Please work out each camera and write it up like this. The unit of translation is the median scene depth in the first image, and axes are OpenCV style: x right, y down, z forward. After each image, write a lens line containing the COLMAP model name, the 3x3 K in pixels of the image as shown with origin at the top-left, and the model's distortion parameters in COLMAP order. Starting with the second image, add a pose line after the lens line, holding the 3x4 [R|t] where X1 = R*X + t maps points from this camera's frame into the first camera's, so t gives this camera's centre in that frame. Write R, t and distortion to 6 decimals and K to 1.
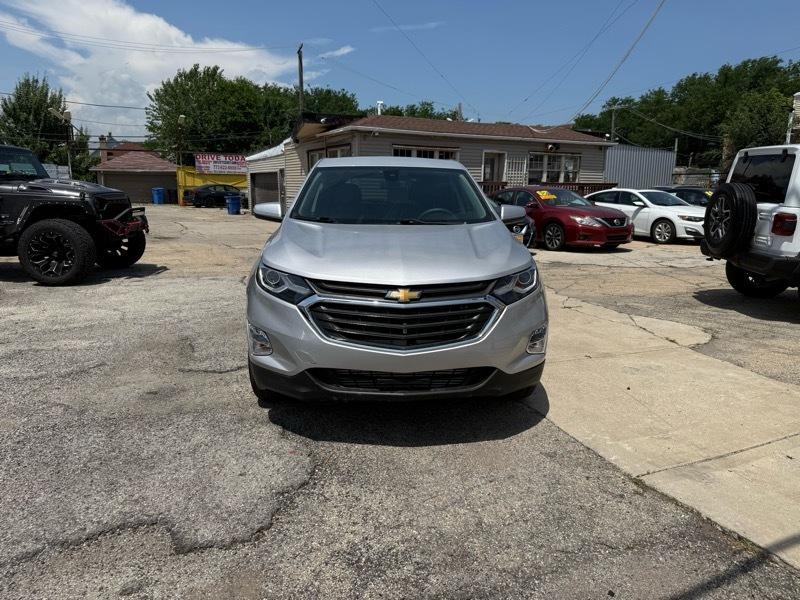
lens RADIAL K [[568.9, 0, 402.3], [0, 568.9, 297.6], [0, 0, 1]] dist [0.007317, -0.017235]
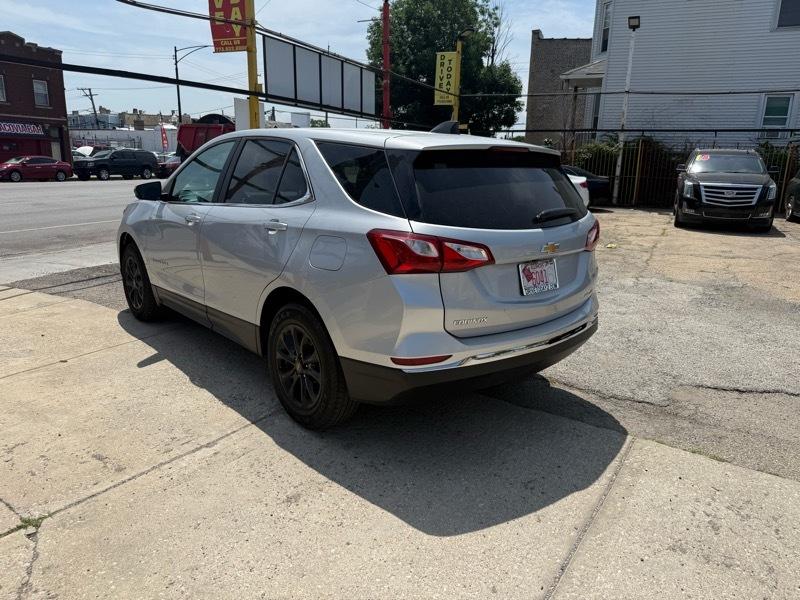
lens RADIAL K [[568.9, 0, 399.9], [0, 568.9, 299.3], [0, 0, 1]] dist [0.007317, -0.017235]
pose [[-0.785672, 0.114443, -0.607965, 0.269559], [-0.152078, 0.916855, 0.369119, -0.229606], [0.599659, 0.382465, -0.702944, 1.146905]]
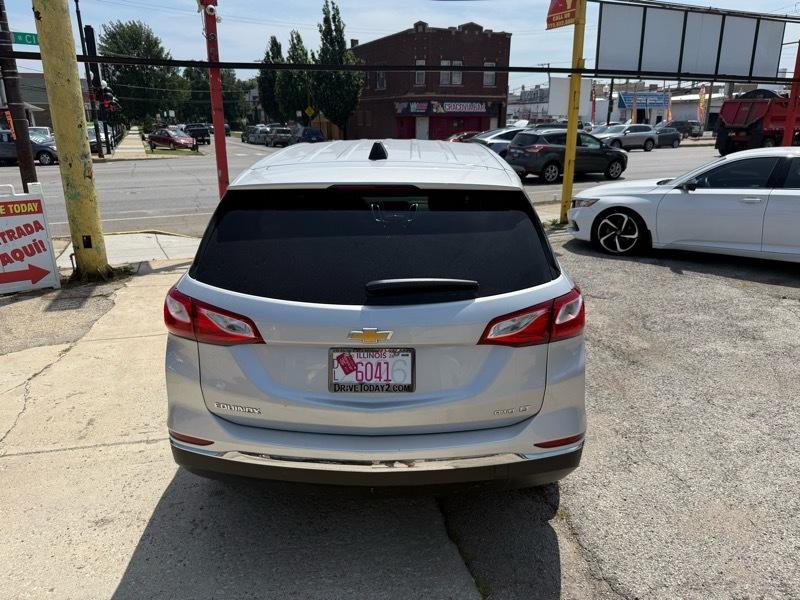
lens RADIAL K [[568.9, 0, 400.5], [0, 568.9, 293.8], [0, 0, 1]] dist [0.007317, -0.017235]
pose [[-0.997169, -0.032151, 0.067979, -0.061478], [0.003154, 0.885314, 0.464983, -0.273379], [-0.075132, 0.463880, -0.882706, 1.148258]]
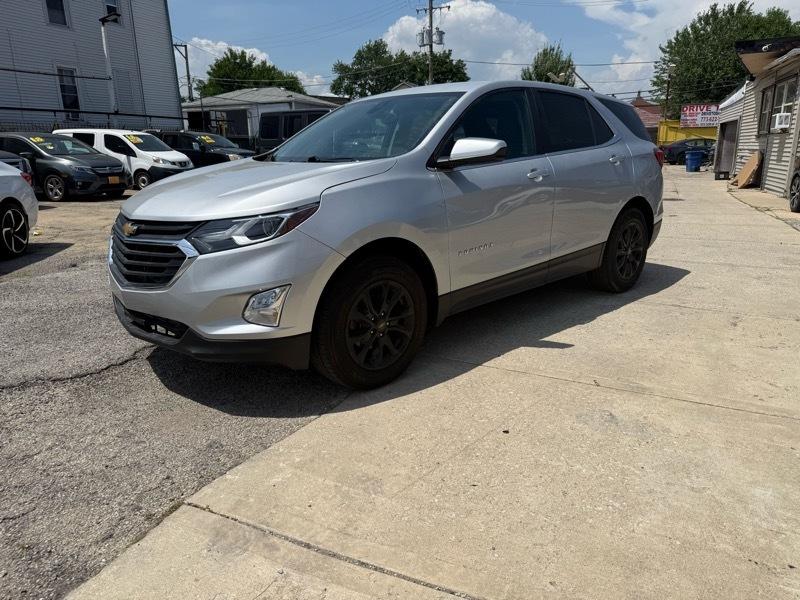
lens RADIAL K [[568.9, 0, 401.6], [0, 568.9, 301.9], [0, 0, 1]] dist [0.007317, -0.017235]
pose [[0.646414, 0.176606, -0.742266, 0.391016], [-0.120169, 0.984266, 0.129534, -0.023710], [0.753464, 0.005464, 0.657466, 0.262391]]
